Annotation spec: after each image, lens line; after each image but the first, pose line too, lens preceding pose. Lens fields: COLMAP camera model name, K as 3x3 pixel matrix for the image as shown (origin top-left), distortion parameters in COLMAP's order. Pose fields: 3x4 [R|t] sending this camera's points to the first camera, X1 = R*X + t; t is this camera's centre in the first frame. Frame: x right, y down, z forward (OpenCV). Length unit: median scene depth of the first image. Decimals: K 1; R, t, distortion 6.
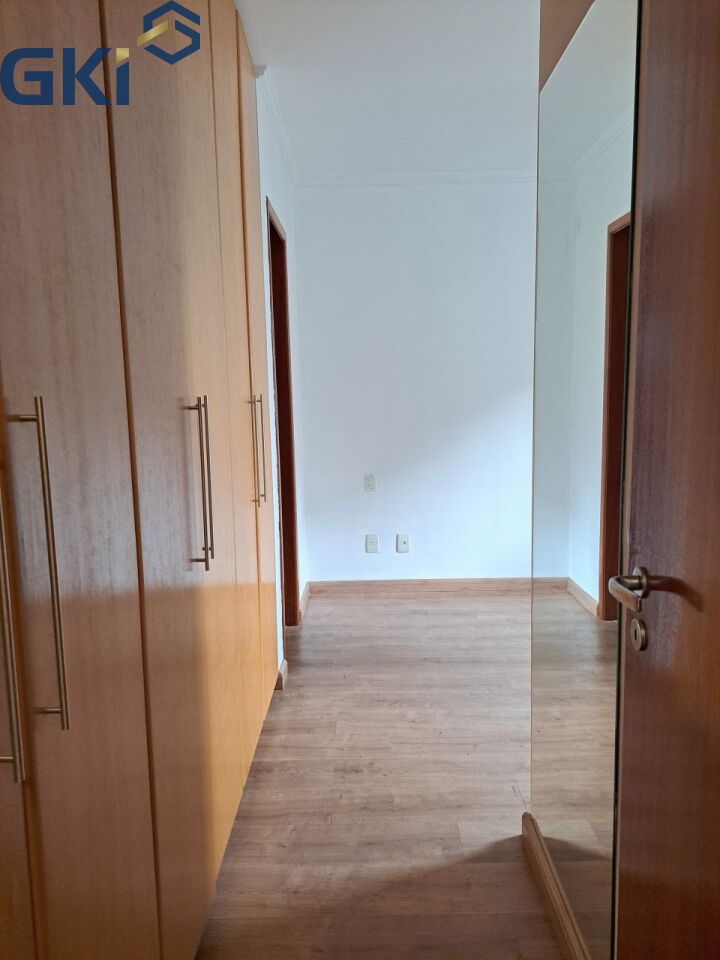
lens RADIAL K [[696.0, 0, 354.5], [0, 696.0, 481.1], [0, 0, 1]] dist [0.034753, -0.006206]
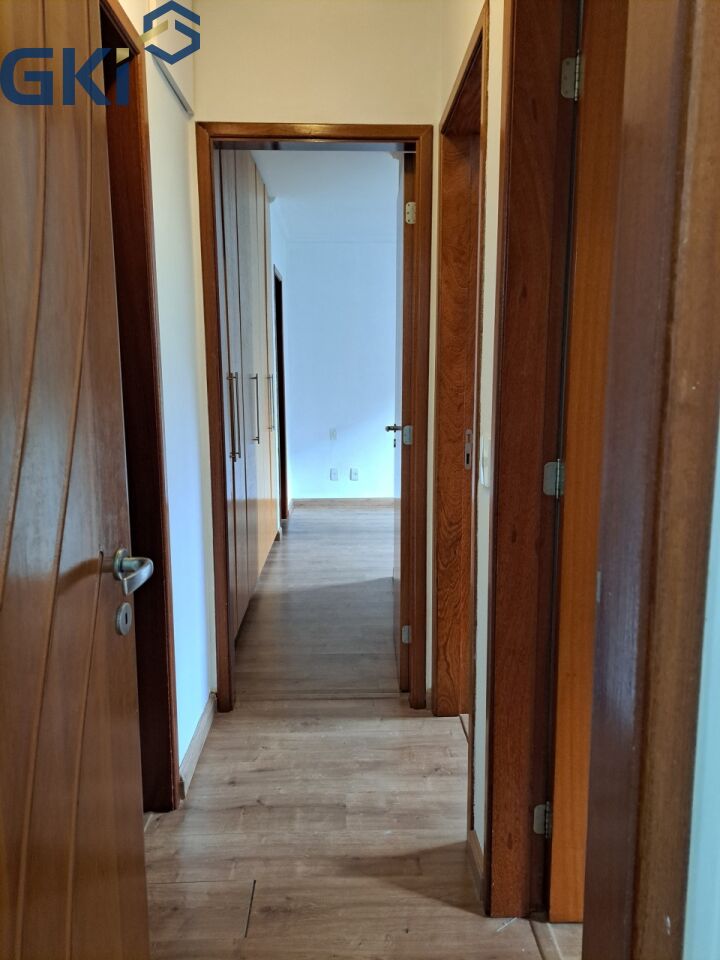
lens RADIAL K [[696.0, 0, 354.5], [0, 696.0, 481.1], [0, 0, 1]] dist [0.034753, -0.006206]
pose [[0.999353, 0.012172, 0.033846, 0.021037], [-0.012820, 0.999737, 0.018995, 0.089650], [-0.033606, -0.019416, 0.999247, -0.639252]]
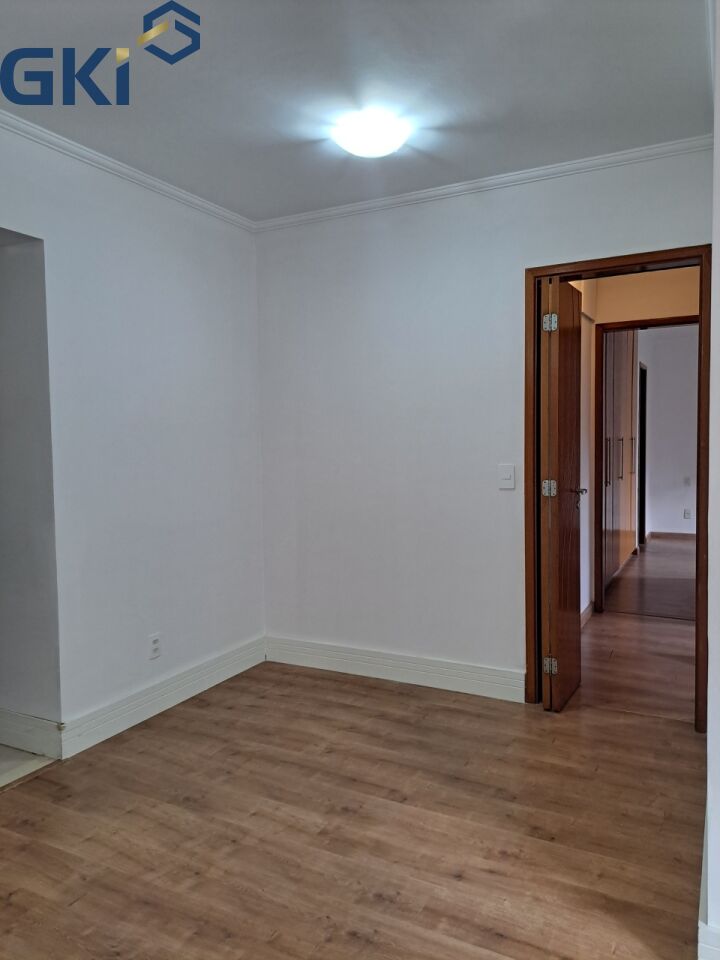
lens RADIAL K [[696.0, 0, 354.5], [0, 696.0, 481.1], [0, 0, 1]] dist [0.034753, -0.006206]
pose [[0.887722, 0.033894, -0.459131, 0.112939], [-0.063085, 0.996835, -0.048385, 0.178646], [0.456038, 0.071917, 0.887050, -1.377226]]
